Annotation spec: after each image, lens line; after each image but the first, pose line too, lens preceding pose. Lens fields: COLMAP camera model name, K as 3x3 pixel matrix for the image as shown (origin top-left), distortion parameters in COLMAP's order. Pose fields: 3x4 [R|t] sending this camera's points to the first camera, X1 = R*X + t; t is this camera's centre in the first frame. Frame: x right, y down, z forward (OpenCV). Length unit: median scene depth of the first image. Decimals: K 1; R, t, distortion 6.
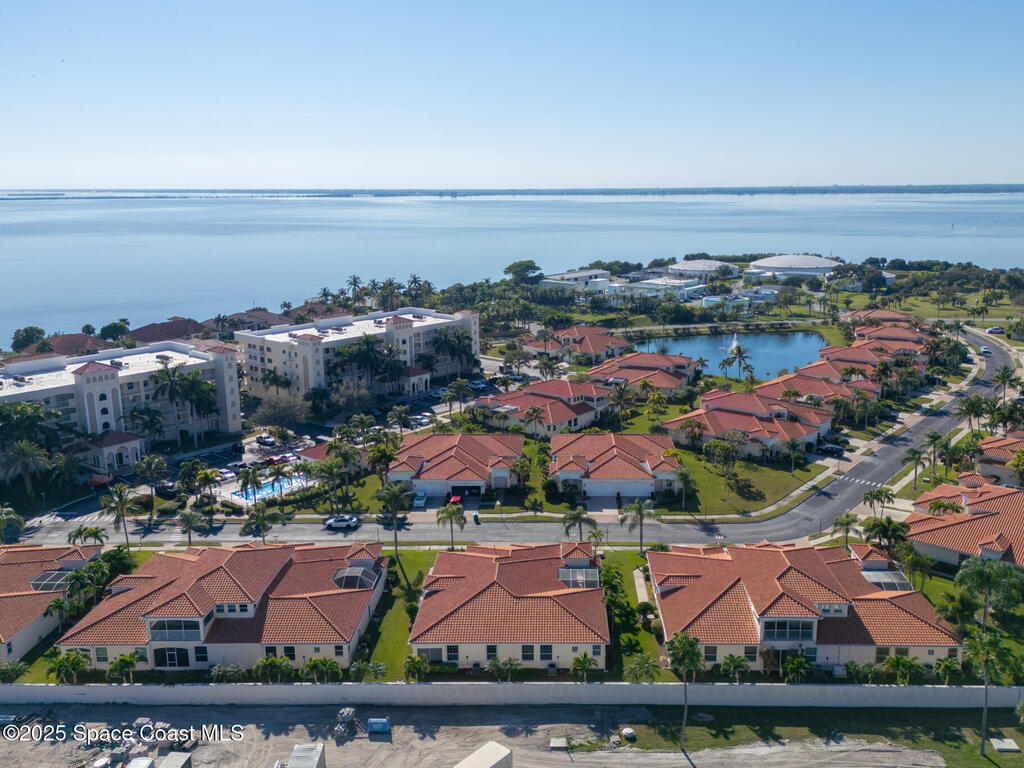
lens RADIAL K [[867.0, 0, 546.8], [0, 867.0, 374.8], [0, 0, 1]] dist [0.077673, -0.069378]
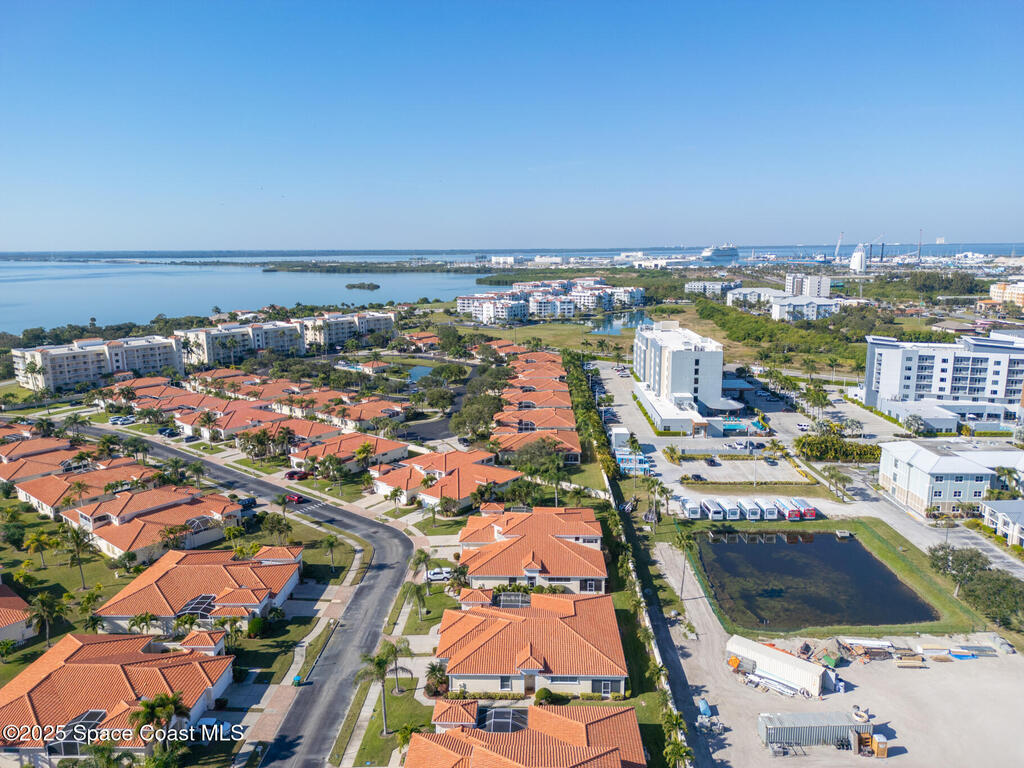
lens RADIAL K [[717.2, 0, 517.0], [0, 717.2, 391.4], [0, 0, 1]] dist [0.078275, -0.079359]
pose [[0.013057, -0.193482, 0.981017, -0.671758], [0.221083, 0.957378, 0.185877, -0.179364], [-0.975168, 0.214459, 0.055276, 0.643796]]
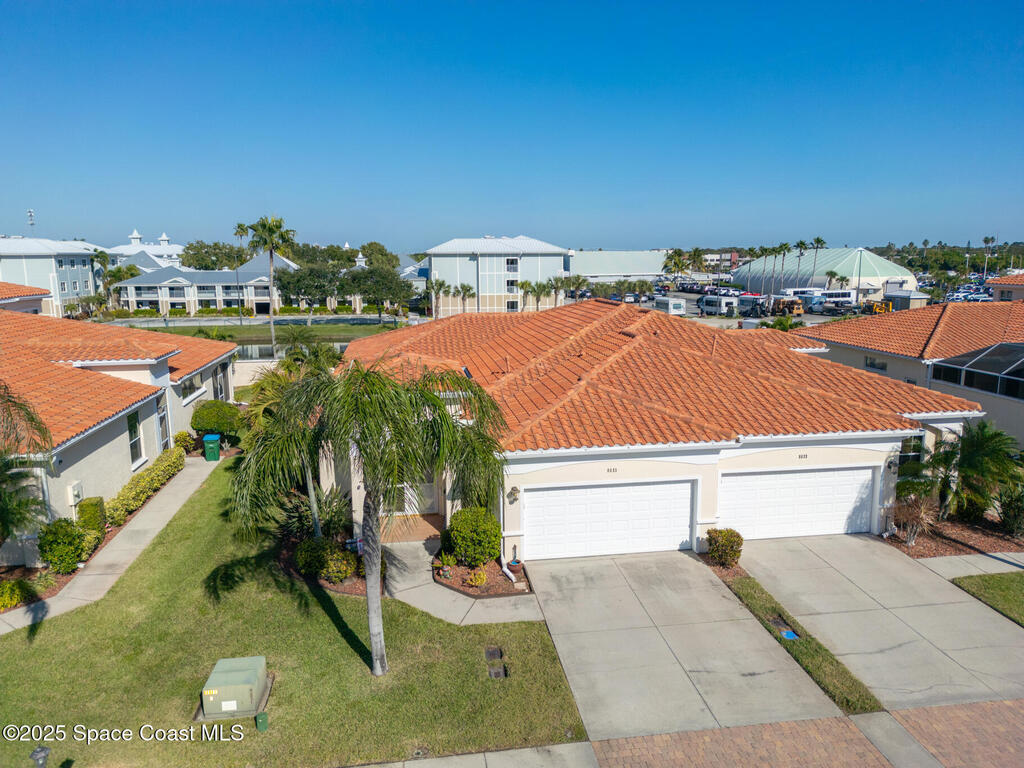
lens RADIAL K [[717.2, 0, 515.2], [0, 717.2, 378.9], [0, 0, 1]] dist [0.078275, -0.079359]
pose [[-0.984236, 0.042600, -0.171654, 0.029649], [-0.024421, 0.928526, 0.370462, 0.097968], [0.175167, 0.368814, -0.912849, 0.917751]]
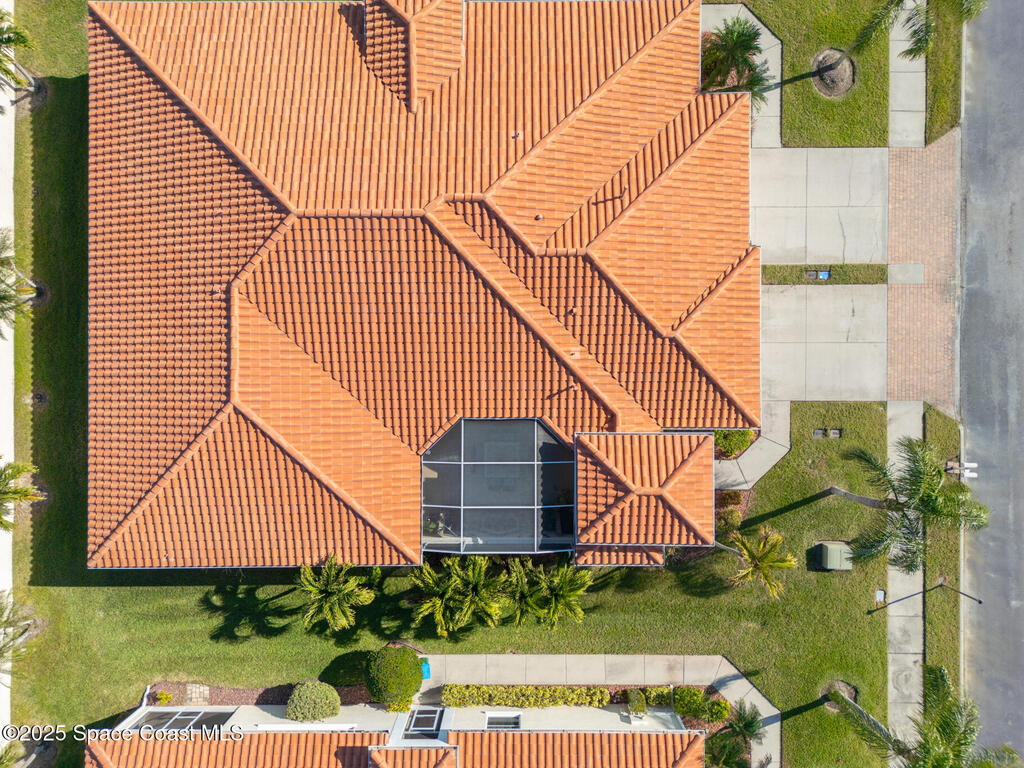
lens RADIAL K [[717.2, 0, 516.0], [0, 717.2, 381.4], [0, 0, 1]] dist [0.078275, -0.079359]
pose [[0.020402, 0.999763, -0.007639, 0.000947], [-0.201762, 0.011600, 0.979366, -0.013134], [0.979222, -0.018440, 0.201951, 0.706095]]
